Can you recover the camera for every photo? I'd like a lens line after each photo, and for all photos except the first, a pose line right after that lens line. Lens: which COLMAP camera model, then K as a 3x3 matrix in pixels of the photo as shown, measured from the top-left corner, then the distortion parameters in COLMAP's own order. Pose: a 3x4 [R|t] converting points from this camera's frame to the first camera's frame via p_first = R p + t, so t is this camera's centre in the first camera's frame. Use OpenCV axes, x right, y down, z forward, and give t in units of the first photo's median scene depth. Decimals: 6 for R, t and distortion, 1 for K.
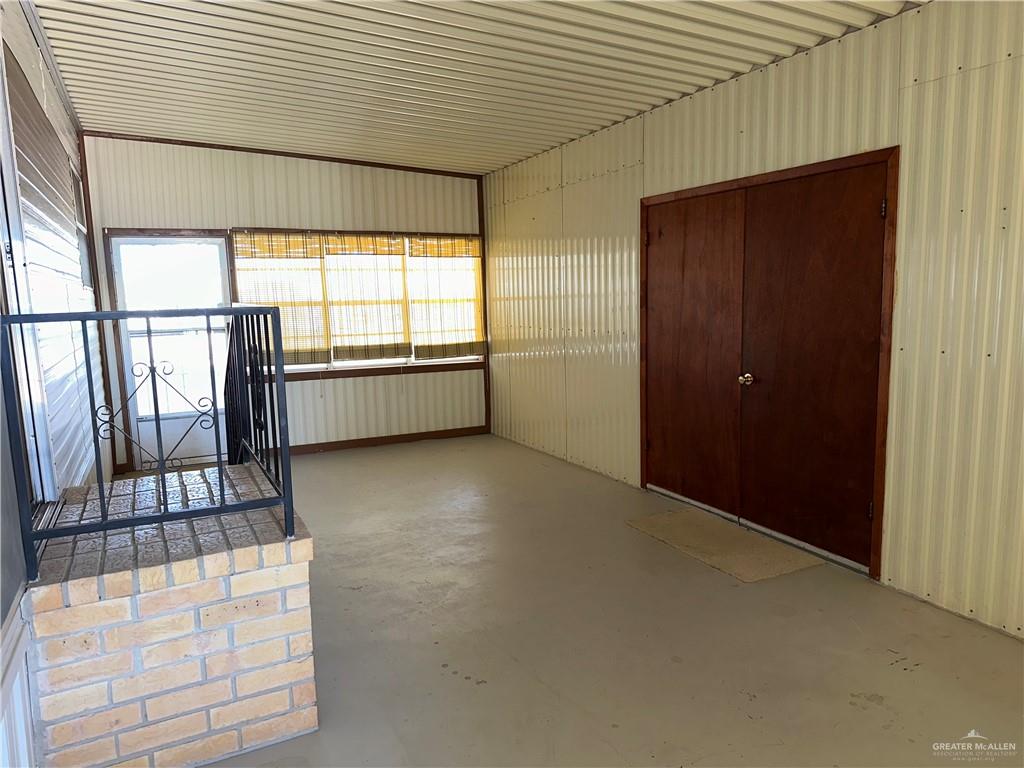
lens RADIAL K [[719.8, 0, 513.4], [0, 719.8, 386.0], [0, 0, 1]] dist [0.064062, -0.020489]
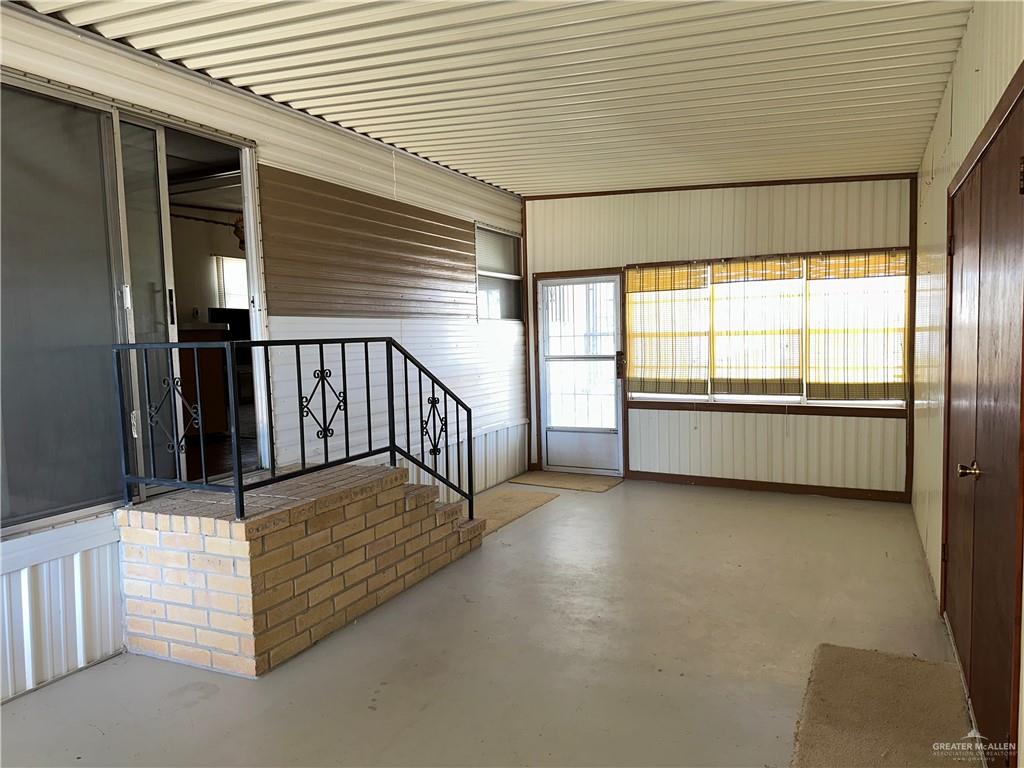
lens RADIAL K [[719.8, 0, 513.8], [0, 719.8, 381.9], [0, 0, 1]] dist [0.064062, -0.020489]
pose [[0.608312, 0.061458, -0.791315, 0.341011], [-0.092267, 0.995714, 0.006403, -0.030483], [0.788317, 0.069117, 0.611375, 0.195194]]
